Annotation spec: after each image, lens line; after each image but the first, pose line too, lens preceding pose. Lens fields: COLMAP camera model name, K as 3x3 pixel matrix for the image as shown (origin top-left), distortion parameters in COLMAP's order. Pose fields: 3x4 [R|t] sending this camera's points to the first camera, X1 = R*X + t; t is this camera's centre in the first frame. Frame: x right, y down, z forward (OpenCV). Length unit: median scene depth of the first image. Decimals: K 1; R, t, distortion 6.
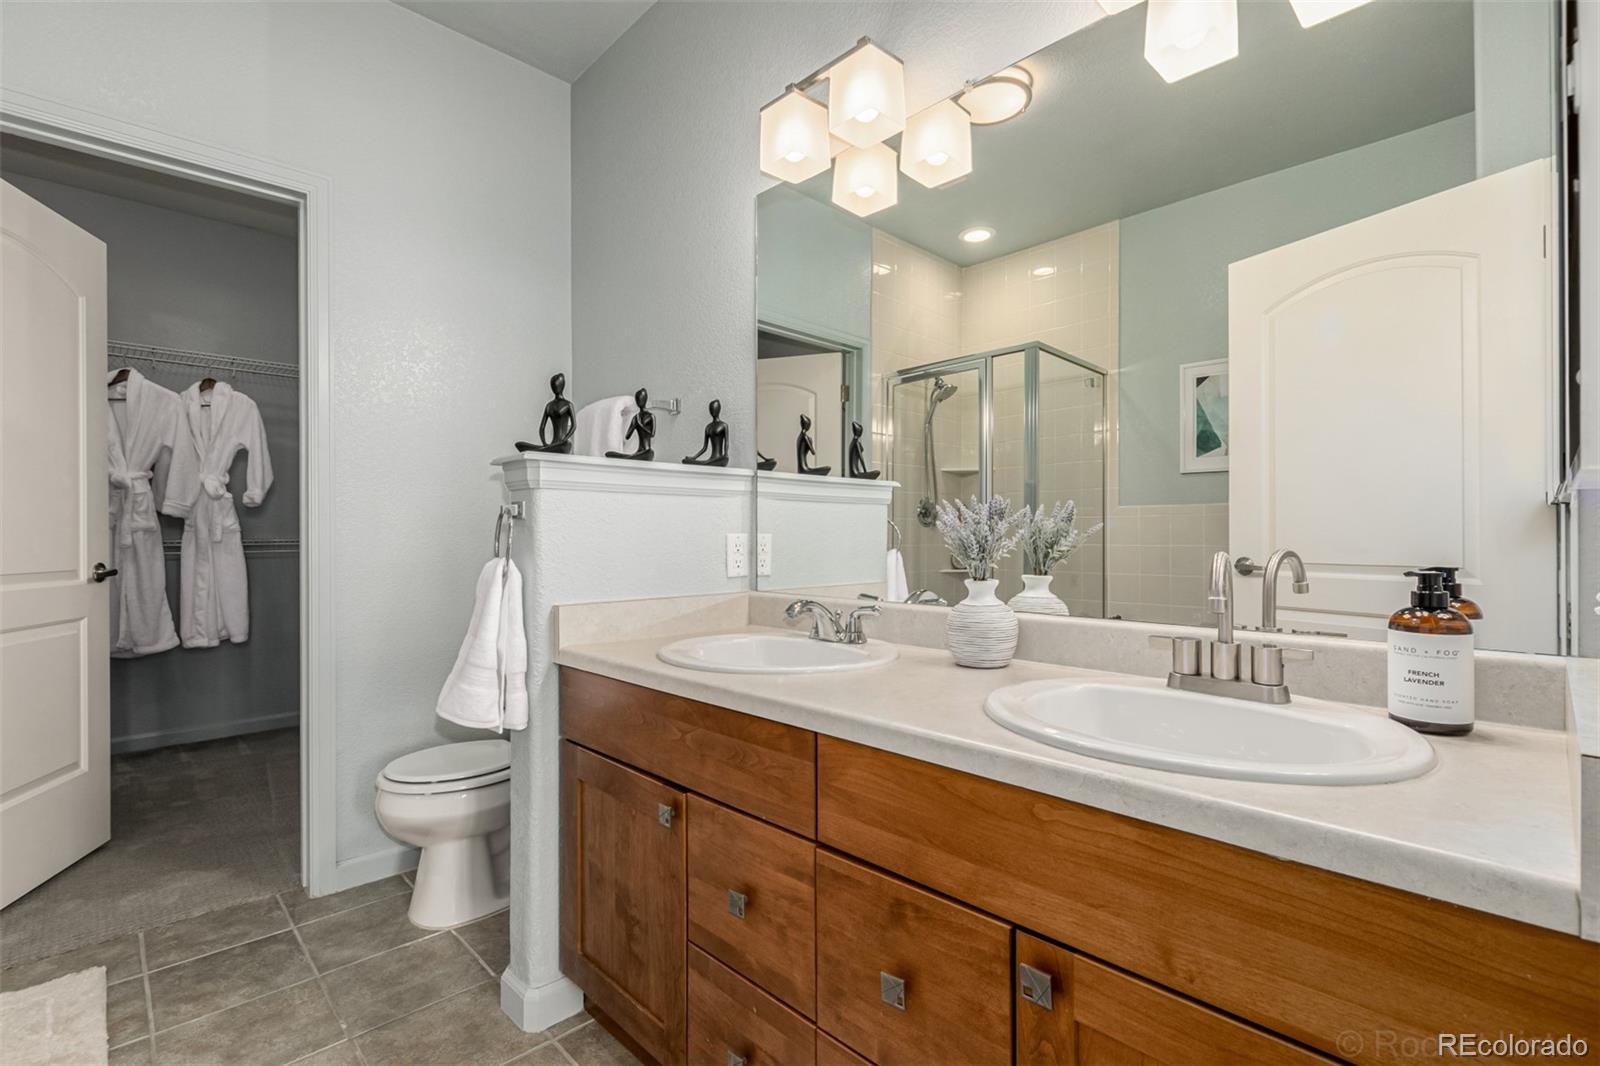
lens RADIAL K [[741.6, 0, 799.6], [0, 741.6, 538.8], [0, 0, 1]] dist [0.001795, -0.001375]
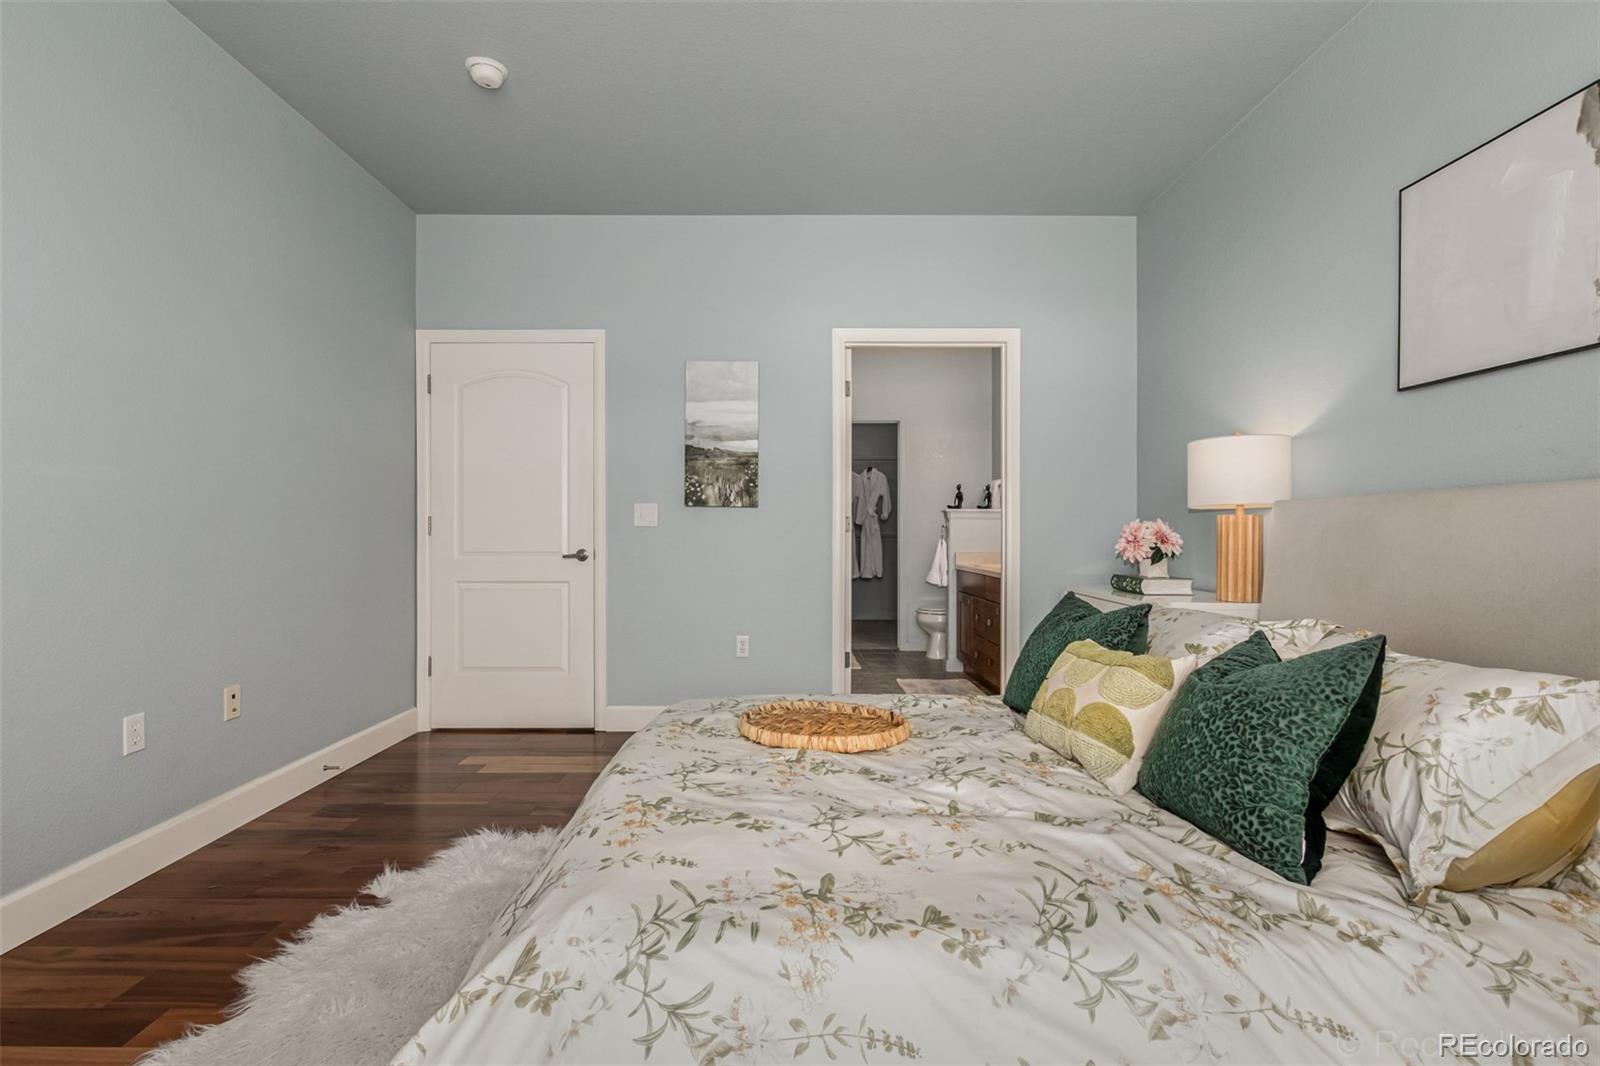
lens RADIAL K [[741.6, 0, 796.4], [0, 741.6, 535.8], [0, 0, 1]] dist [0.001795, -0.001375]
pose [[0.731860, 0.002780, -0.681449, 1.560030], [-0.002541, 0.999996, 0.001351, 0.009816], [0.681450, 0.000743, 0.731864, -2.151271]]
